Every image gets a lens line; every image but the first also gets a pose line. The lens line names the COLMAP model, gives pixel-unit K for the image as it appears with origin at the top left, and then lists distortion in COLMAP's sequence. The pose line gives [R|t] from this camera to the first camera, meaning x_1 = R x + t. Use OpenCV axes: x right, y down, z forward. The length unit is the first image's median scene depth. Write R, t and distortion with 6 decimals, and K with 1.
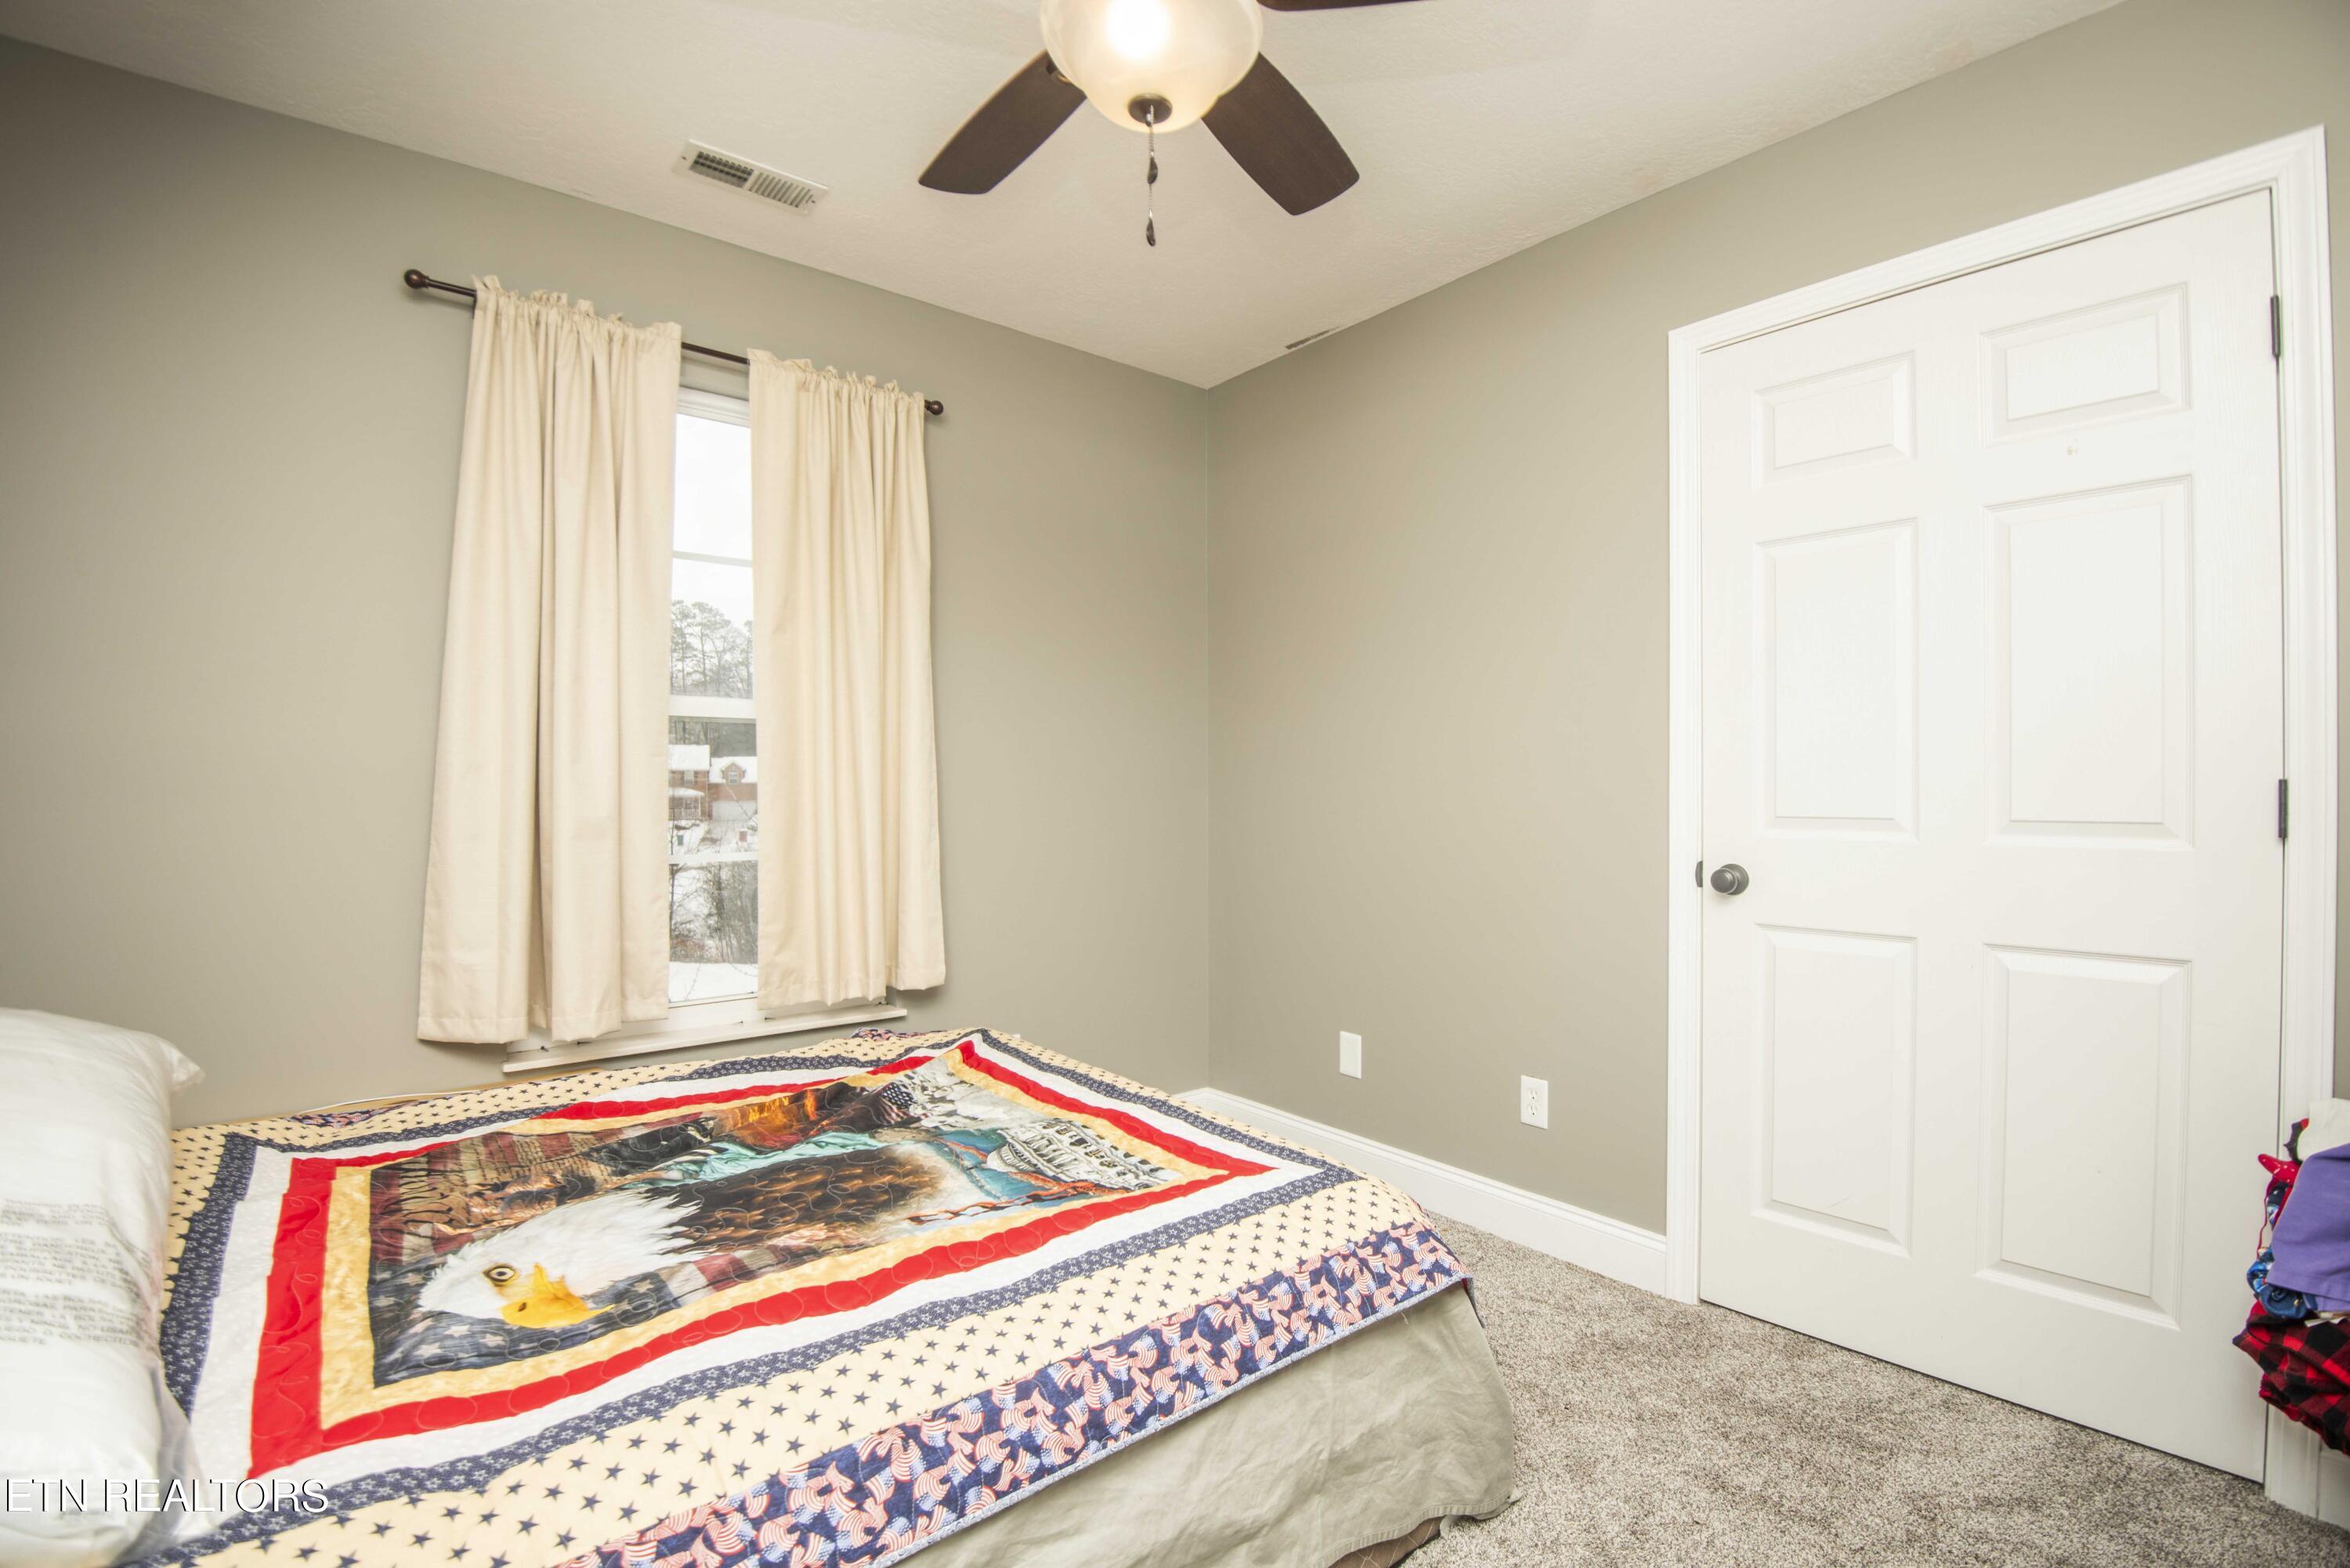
lens RADIAL K [[1081.8, 0, 1187.8], [0, 1081.8, 784.5], [0, 0, 1]] dist [-0.017982, -0.011440]
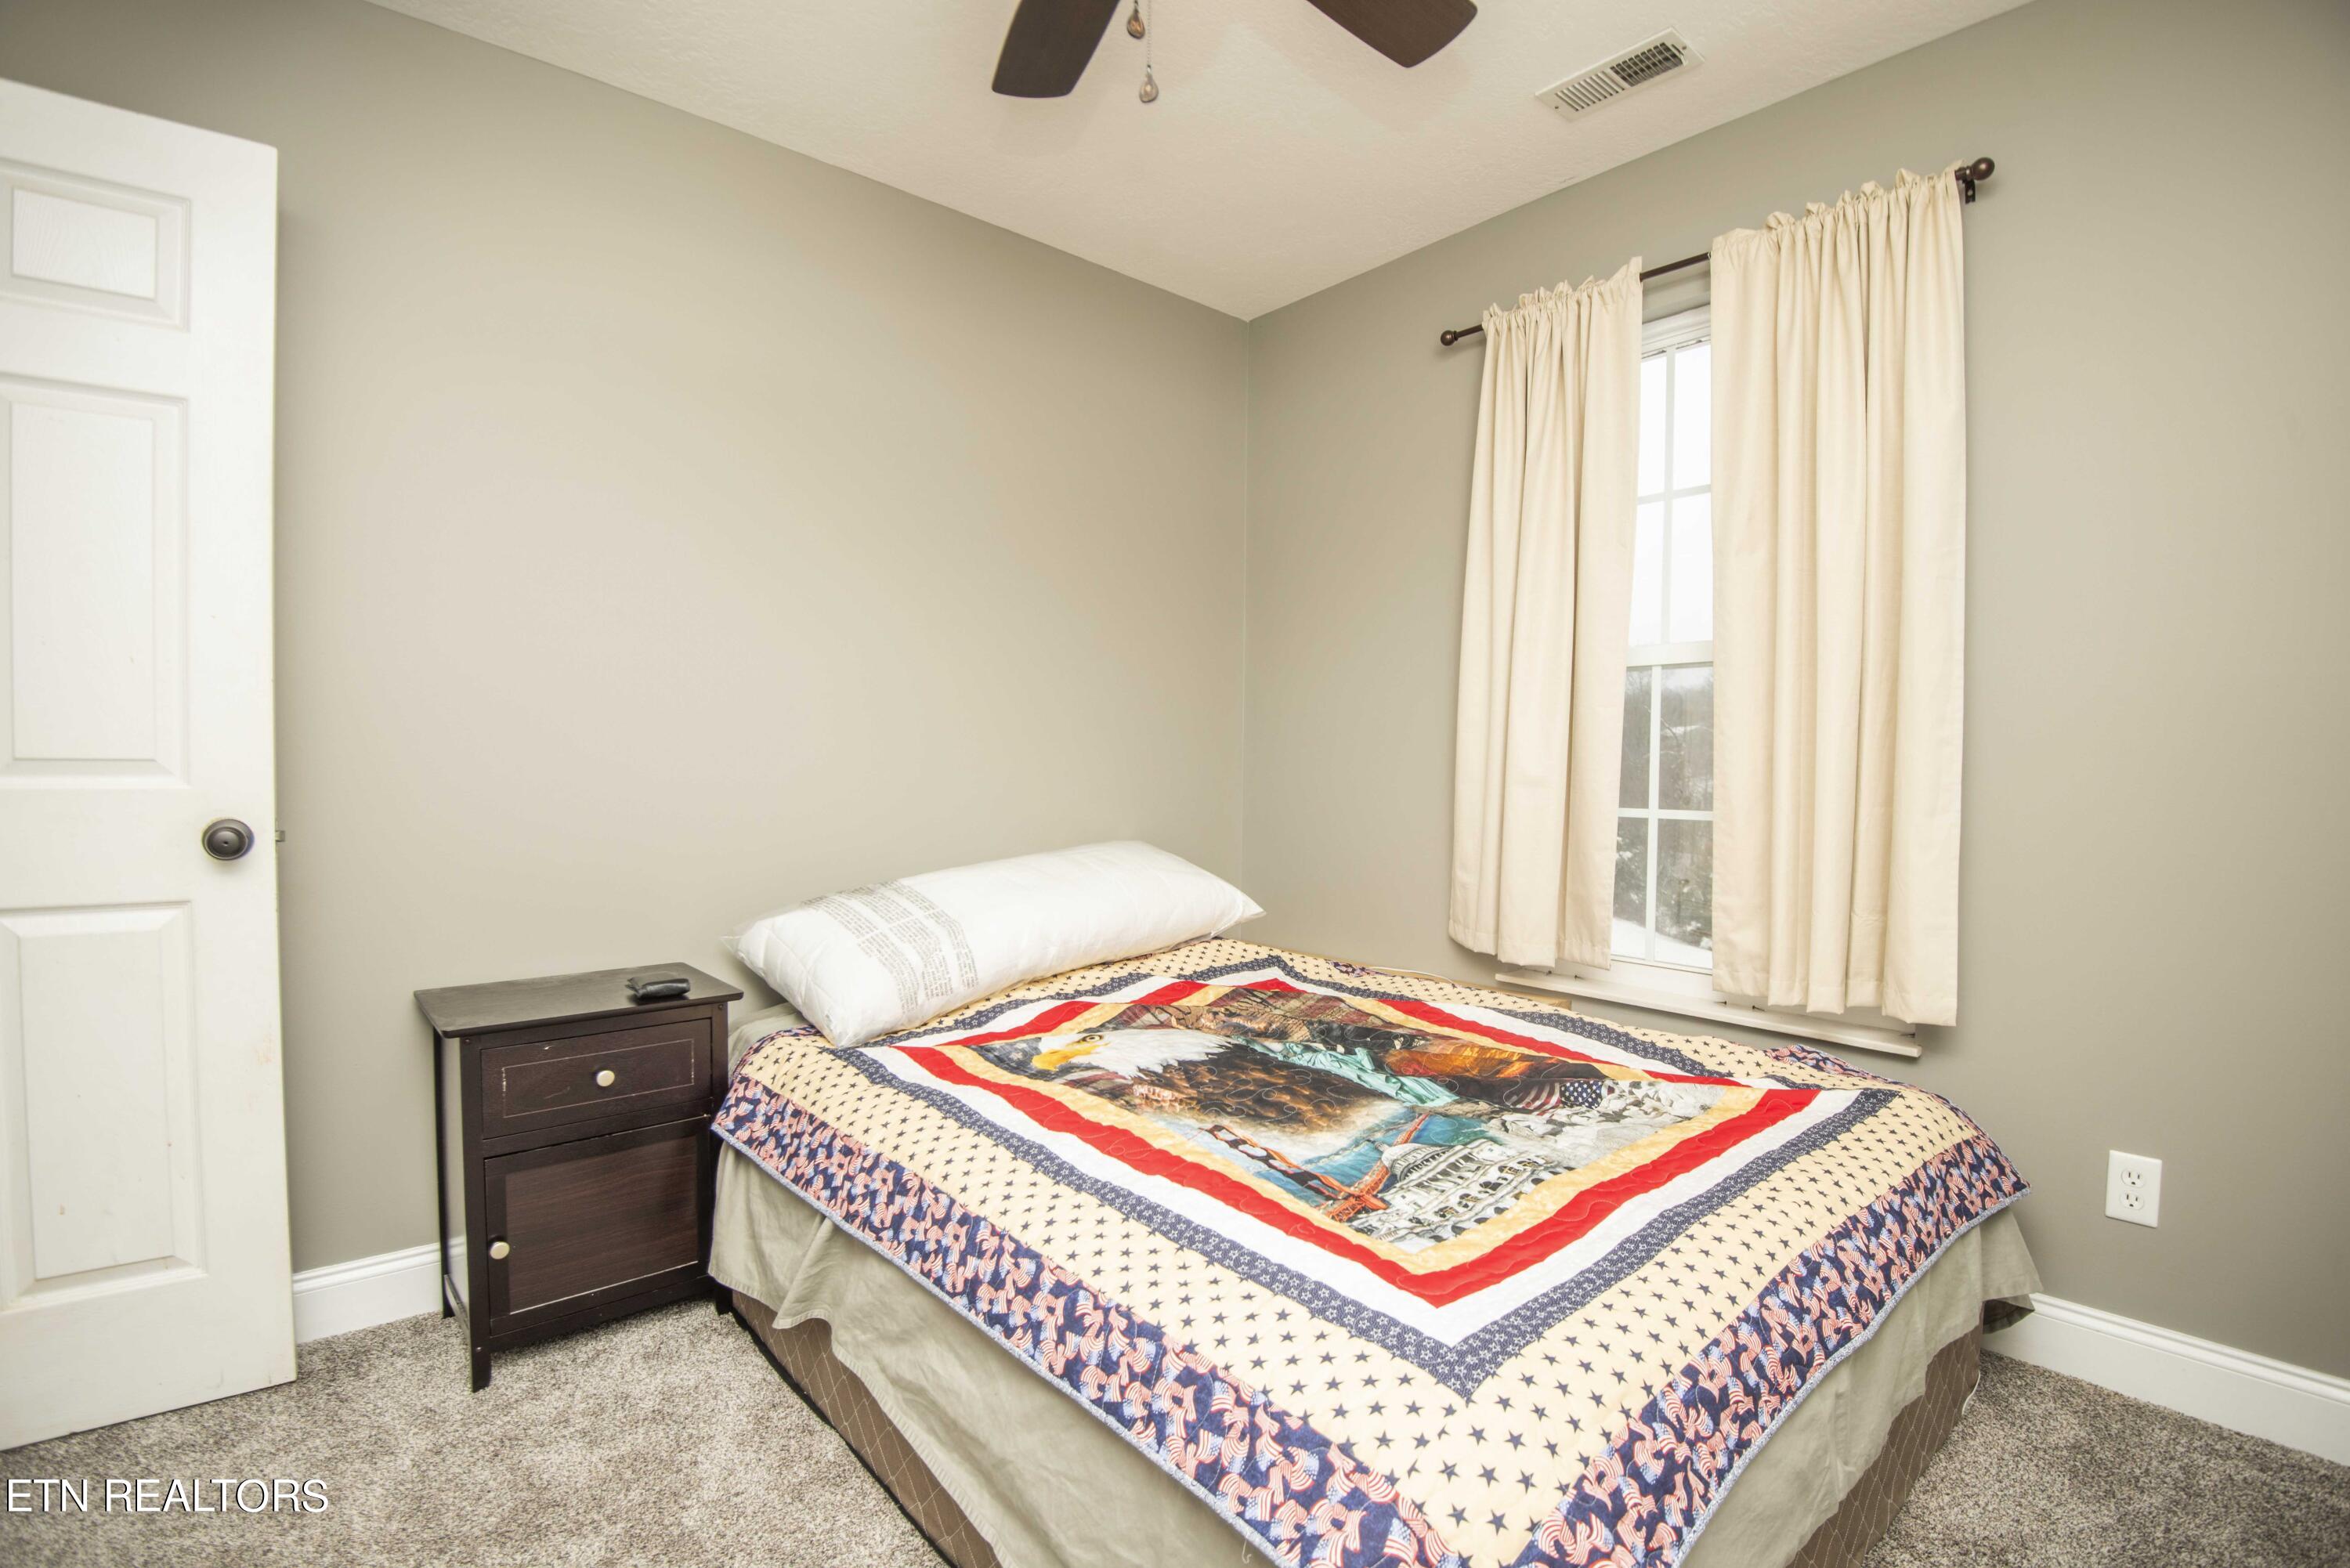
lens RADIAL K [[1081.8, 0, 1184.0], [0, 1081.8, 779.2], [0, 0, 1]] dist [-0.017982, -0.011440]
pose [[0.016641, 0.025582, -0.999534, 0.825429], [-0.005326, 0.999661, 0.025497, 0.029876], [0.999847, 0.004899, 0.016772, 0.964988]]
